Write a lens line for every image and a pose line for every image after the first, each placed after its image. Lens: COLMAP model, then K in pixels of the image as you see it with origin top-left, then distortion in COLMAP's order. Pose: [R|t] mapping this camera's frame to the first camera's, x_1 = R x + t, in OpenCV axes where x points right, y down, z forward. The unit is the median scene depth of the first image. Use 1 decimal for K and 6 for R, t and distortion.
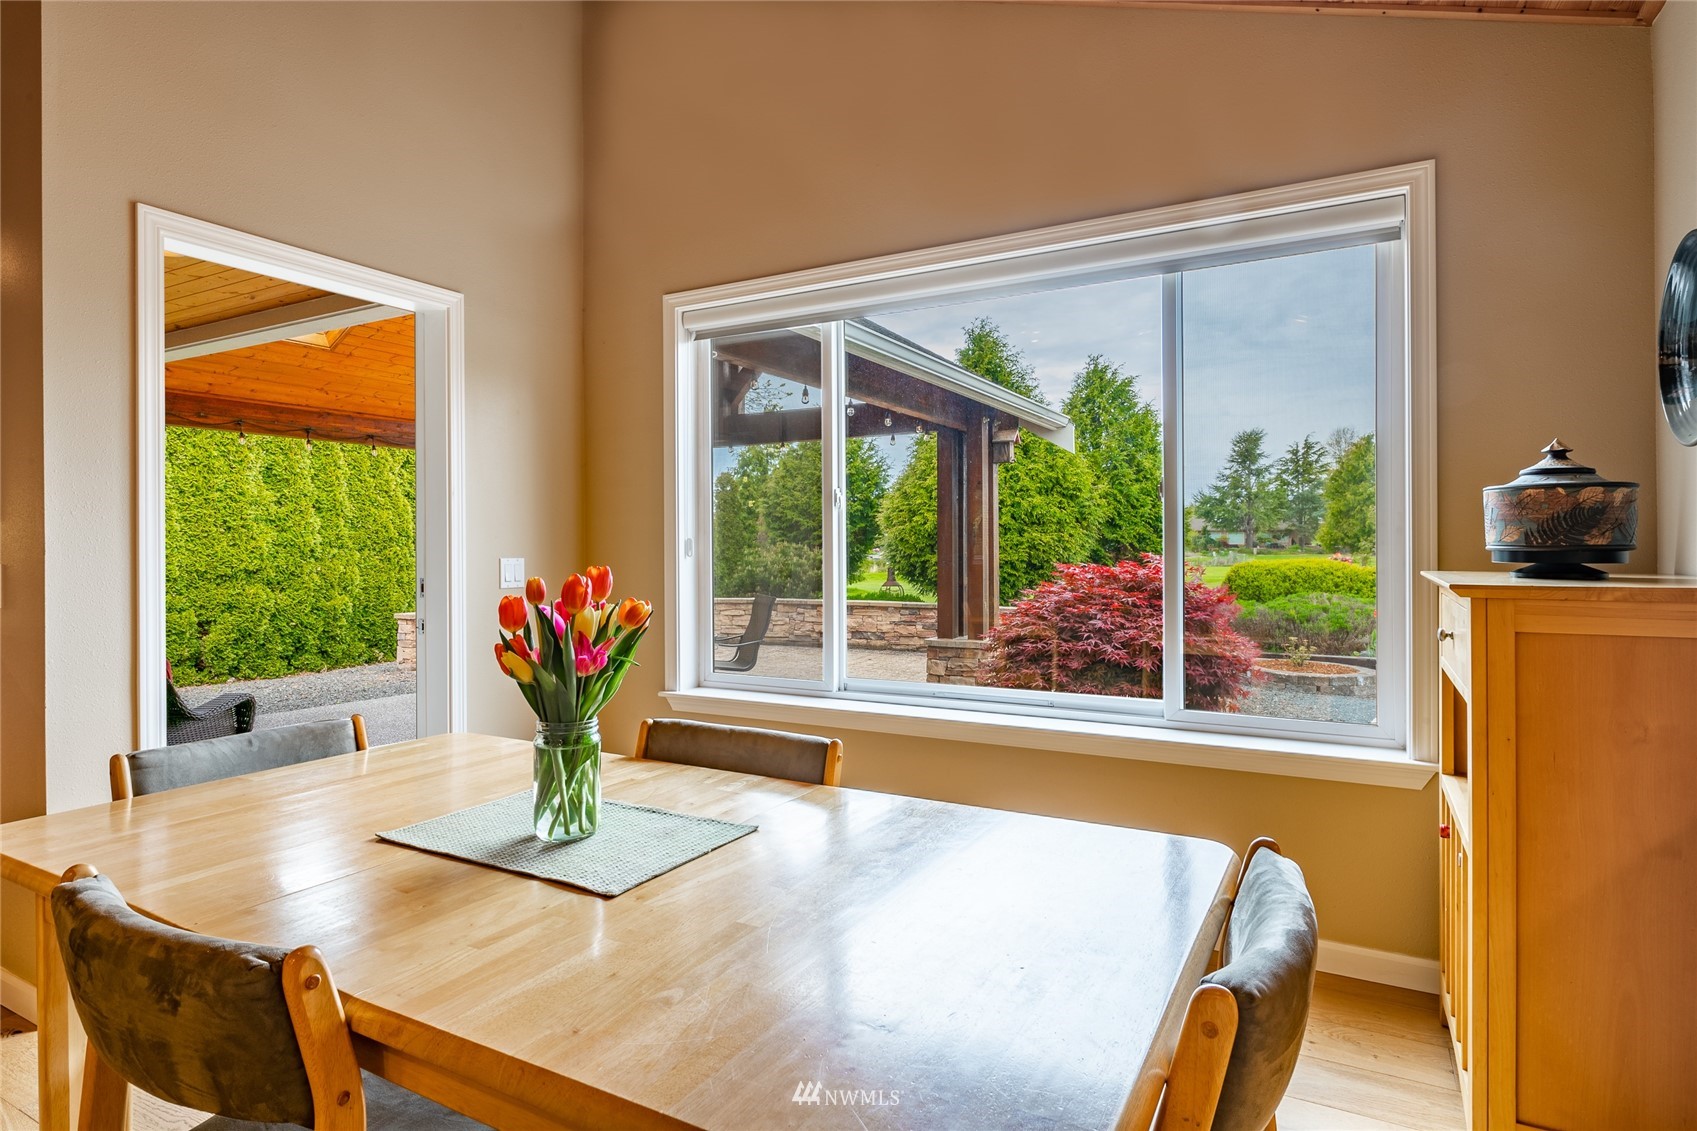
lens RADIAL K [[911.2, 0, 839.9], [0, 911.2, 546.5], [0, 0, 1]] dist [0.000057, 0.000225]
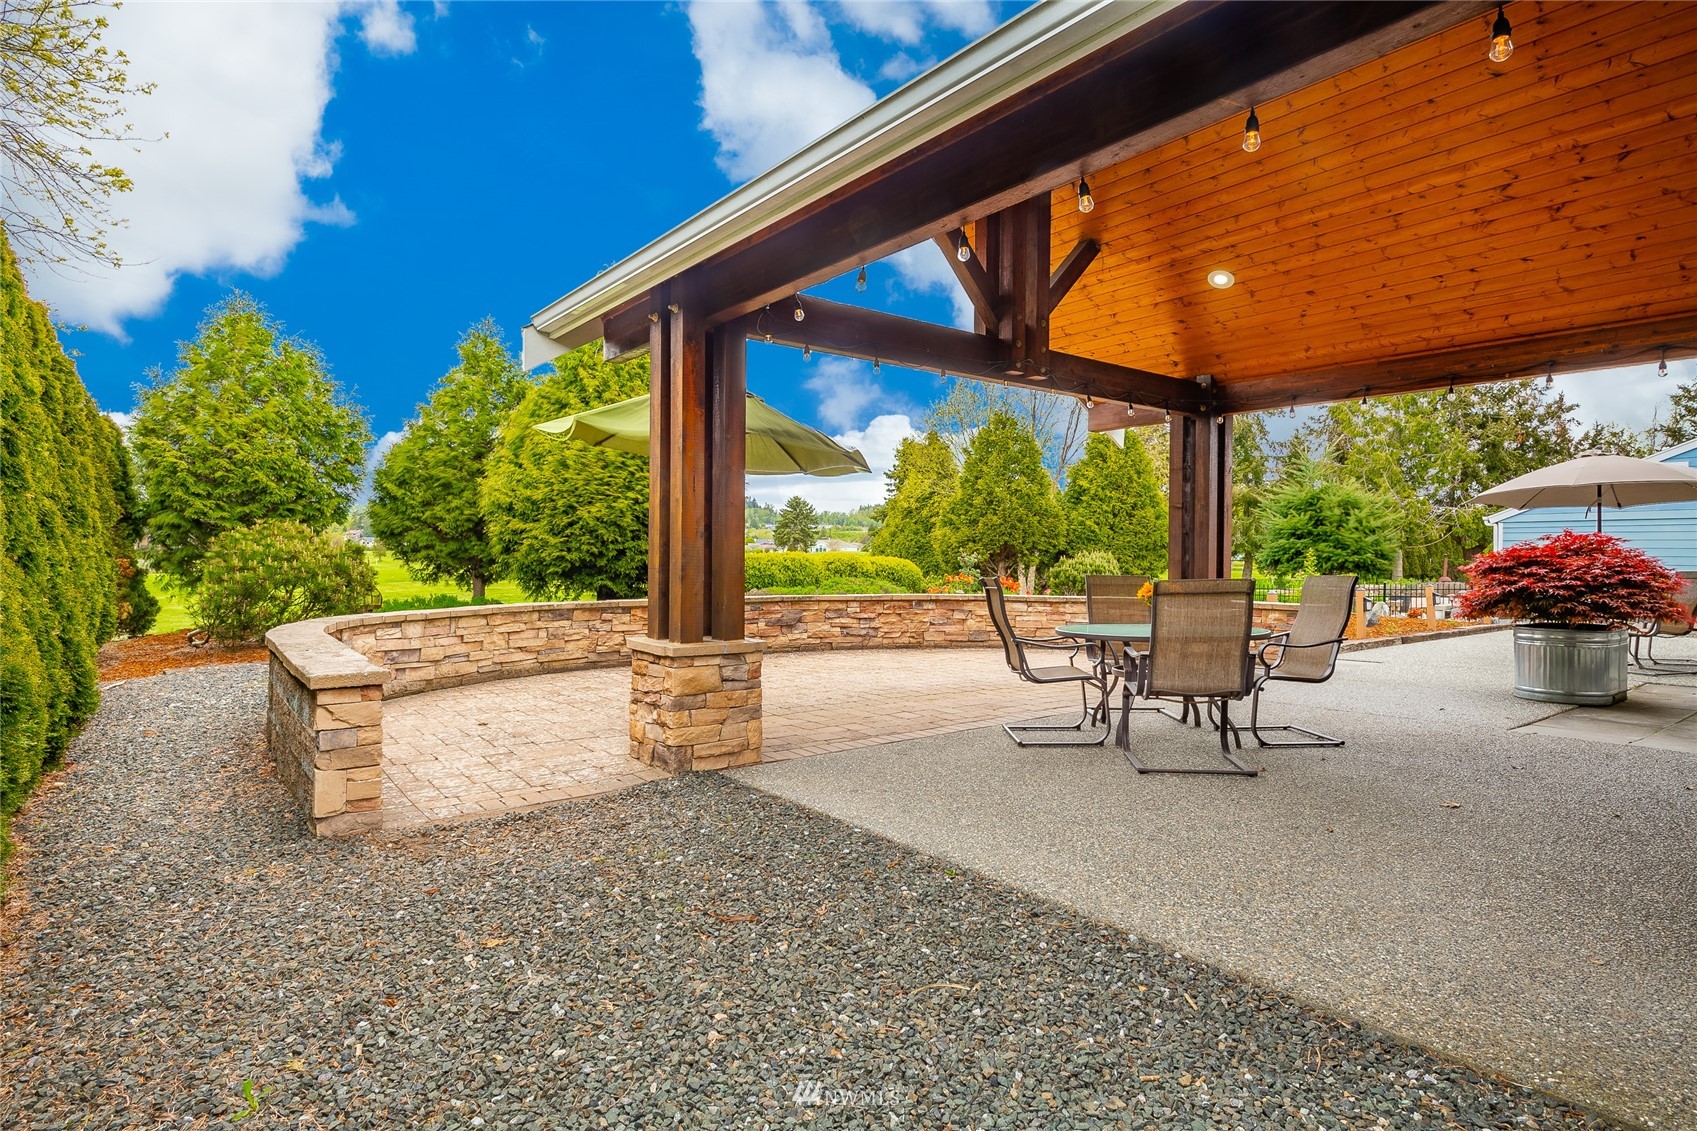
lens RADIAL K [[897.3, 0, 848.5], [0, 897.3, 565.5], [0, 0, 1]] dist [-0.001441, -0.000311]
pose [[0.394330, -0.006956, 0.918942, -0.603672], [-0.007035, 0.999919, 0.010587, 0.022684], [-0.918942, -0.010640, 0.394250, 0.564473]]
